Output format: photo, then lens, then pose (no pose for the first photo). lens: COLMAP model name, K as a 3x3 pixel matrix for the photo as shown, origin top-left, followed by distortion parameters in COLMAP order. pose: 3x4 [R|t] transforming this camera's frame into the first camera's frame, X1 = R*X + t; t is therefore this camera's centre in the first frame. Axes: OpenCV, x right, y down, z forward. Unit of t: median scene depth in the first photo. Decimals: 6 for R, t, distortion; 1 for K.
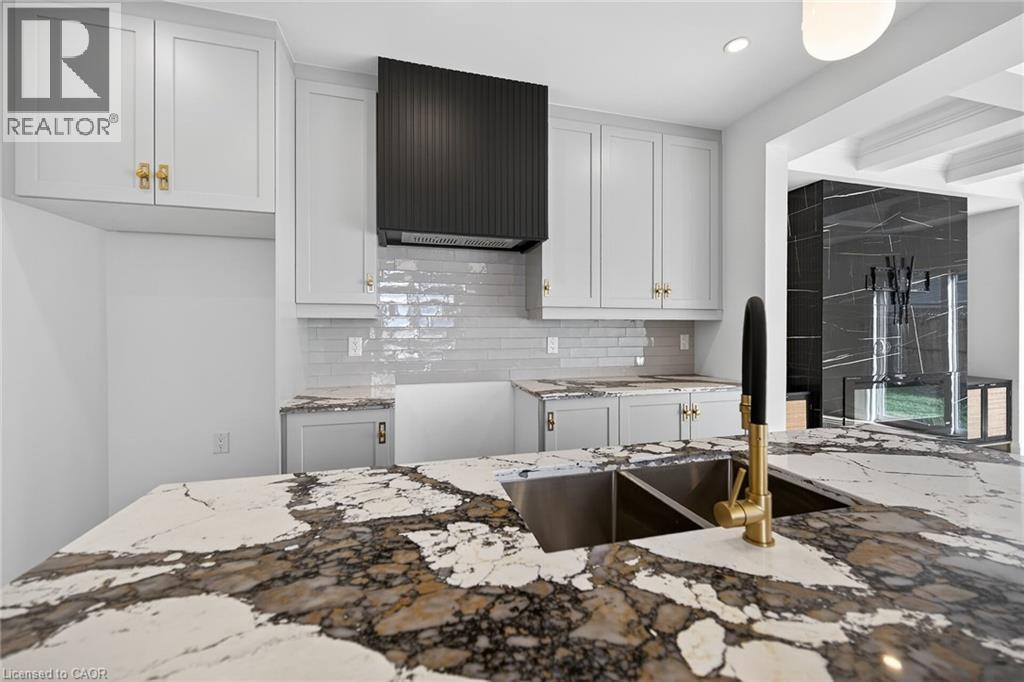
lens RADIAL K [[432.1, 0, 550.2], [0, 432.1, 327.4], [0, 0, 1]] dist [0.001175, 0.000770]
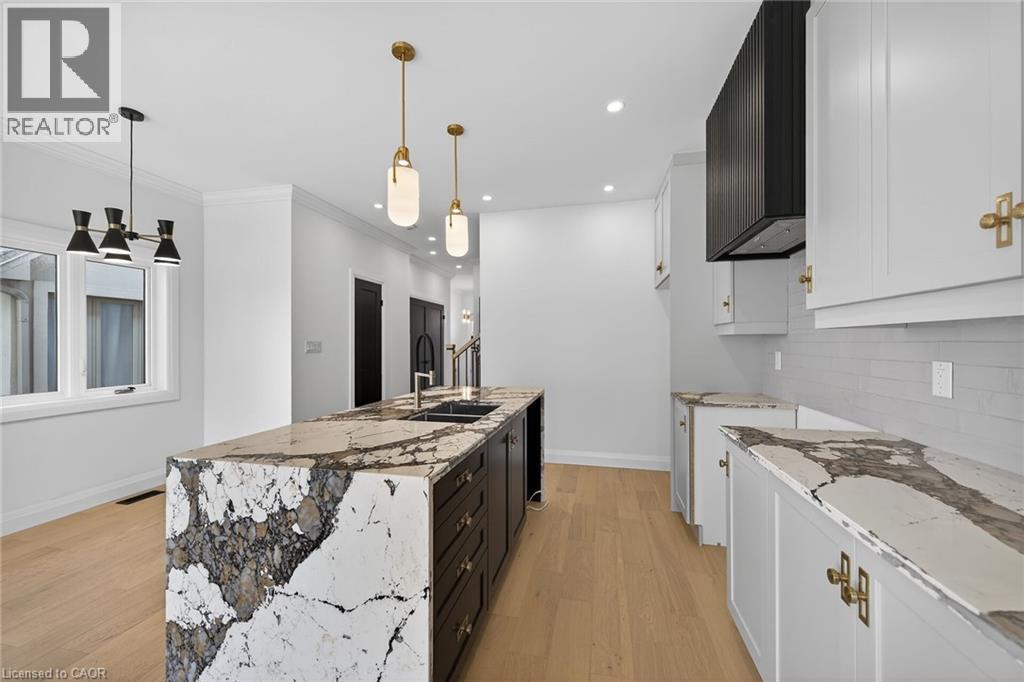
lens RADIAL K [[394.2, 0, 512.8], [0, 394.2, 344.2], [0, 0, 1]] dist [0.002257, 0.000047]
pose [[-0.502380, 0.004262, -0.864637, 0.760613], [0.004782, 0.999986, 0.002151, 0.000613], [0.864634, -0.003054, -0.502393, 0.970362]]
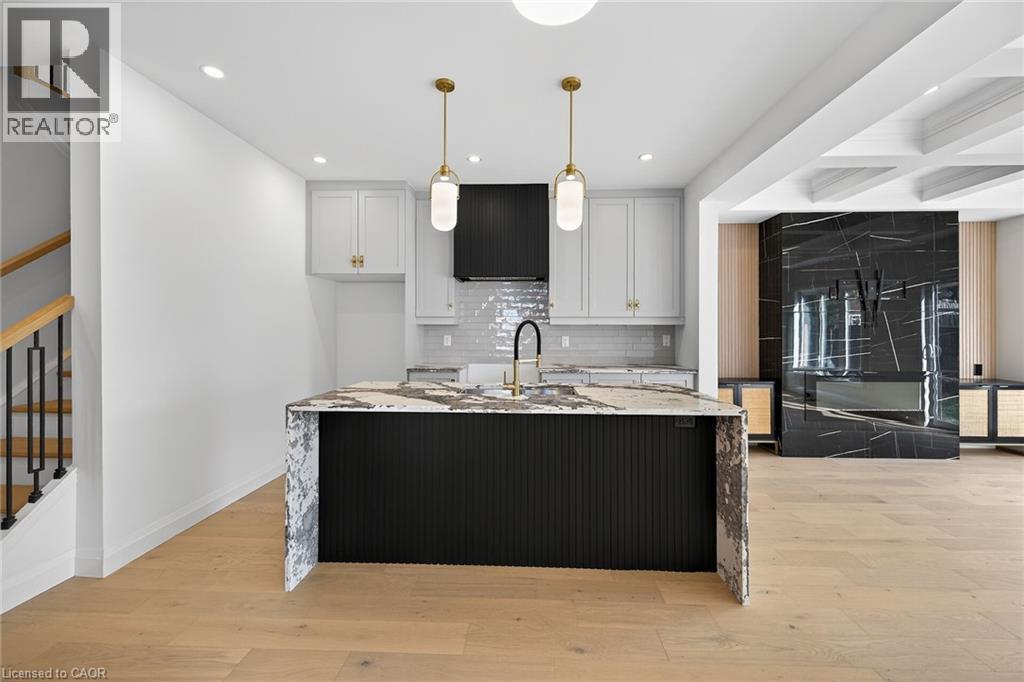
lens RADIAL K [[404.4, 0, 513.8], [0, 404.4, 330.3], [0, 0, 1]] dist [0.002534, 0.000173]
pose [[0.940737, 0.003511, -0.339119, 0.397451], [-0.002603, 0.999992, 0.003131, -0.002329], [0.339127, -0.002063, 0.940738, -0.498943]]
